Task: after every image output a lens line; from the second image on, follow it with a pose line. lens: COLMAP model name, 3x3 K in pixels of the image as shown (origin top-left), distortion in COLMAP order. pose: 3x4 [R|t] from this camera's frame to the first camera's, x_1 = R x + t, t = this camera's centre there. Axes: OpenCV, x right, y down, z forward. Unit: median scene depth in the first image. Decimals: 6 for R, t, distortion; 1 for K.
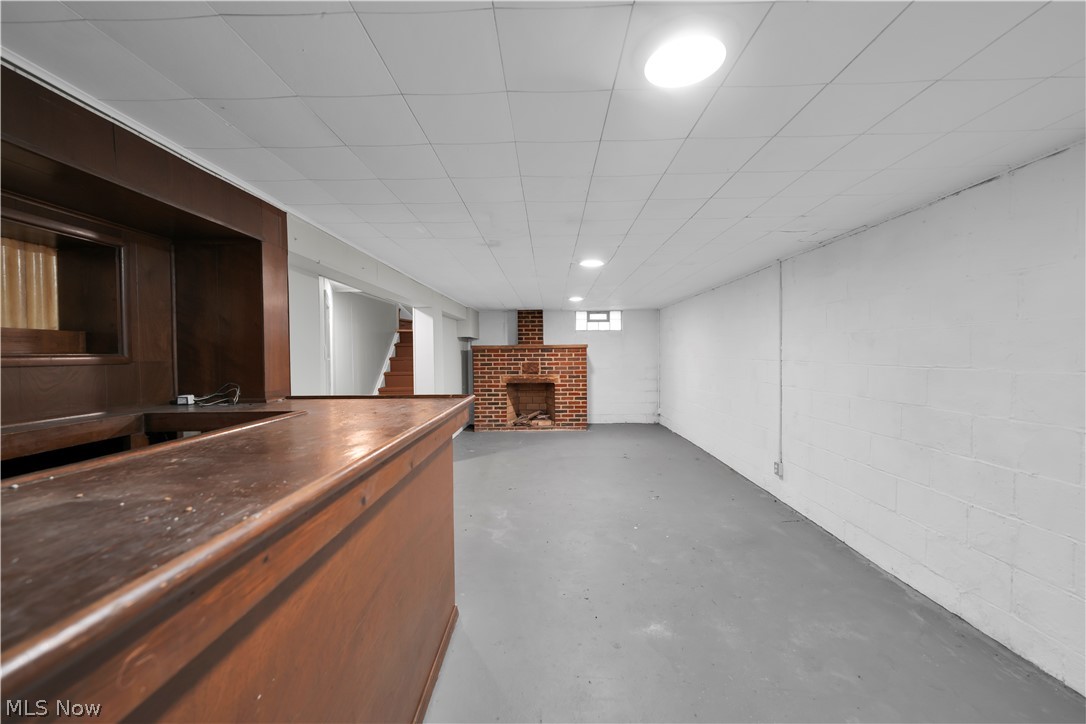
lens RADIAL K [[441.2, 0, 541.8], [0, 441.2, 359.6], [0, 0, 1]] dist [-0.001432, -0.000037]
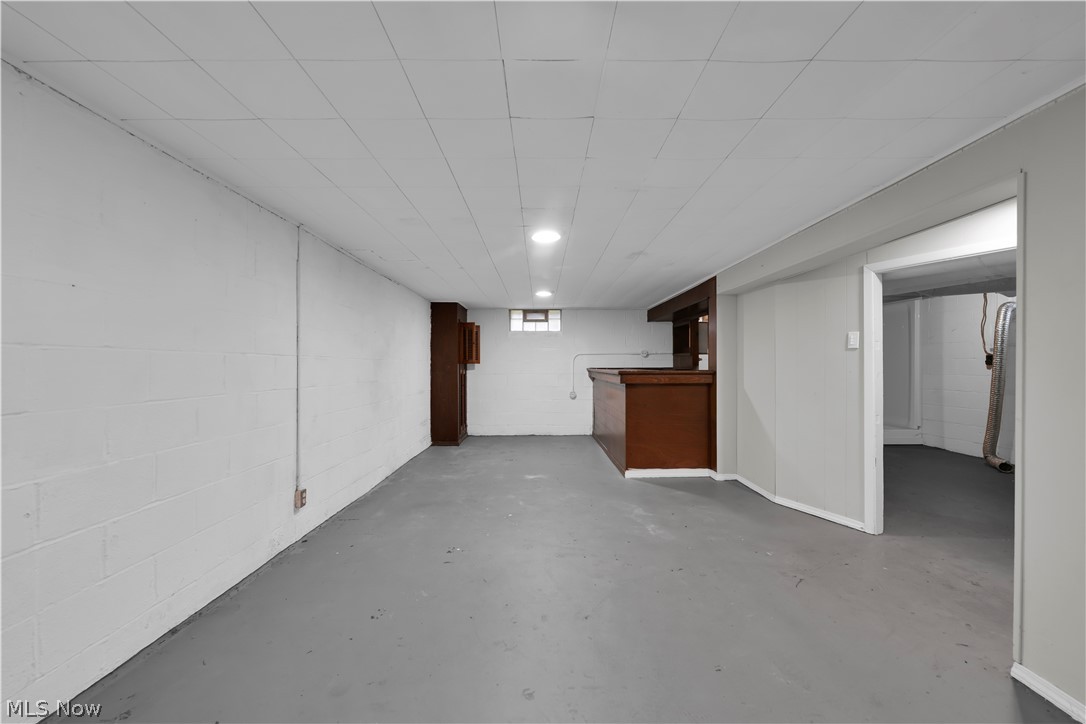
lens RADIAL K [[441.2, 0, 540.9], [0, 441.2, 362.8], [0, 0, 1]] dist [-0.001432, -0.000037]
pose [[-0.999800, 0.010466, -0.017044, 0.157999], [0.010266, 0.999878, 0.011779, 0.011267], [0.017165, 0.011601, -0.999785, 2.083684]]
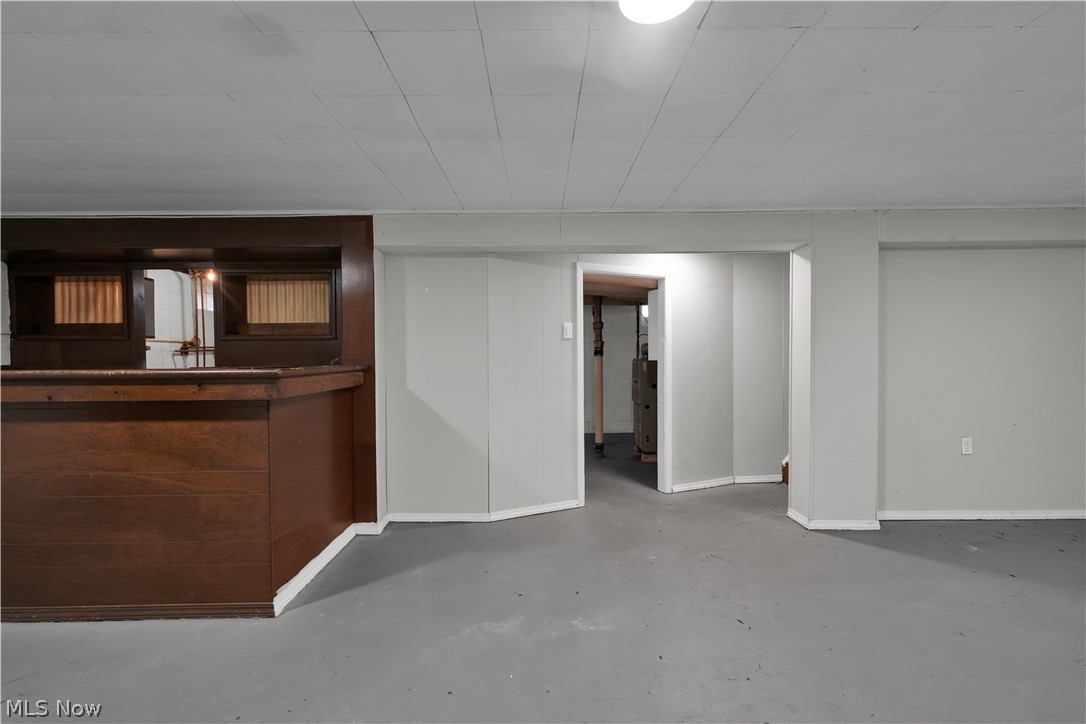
lens RADIAL K [[441.2, 0, 539.7], [0, 441.2, 364.6], [0, 0, 1]] dist [-0.001432, -0.000037]
pose [[0.020533, 0.024985, -0.999477, 0.474559], [-0.006941, 0.999667, 0.024847, 0.033344], [0.999765, 0.006427, 0.020699, 1.034256]]
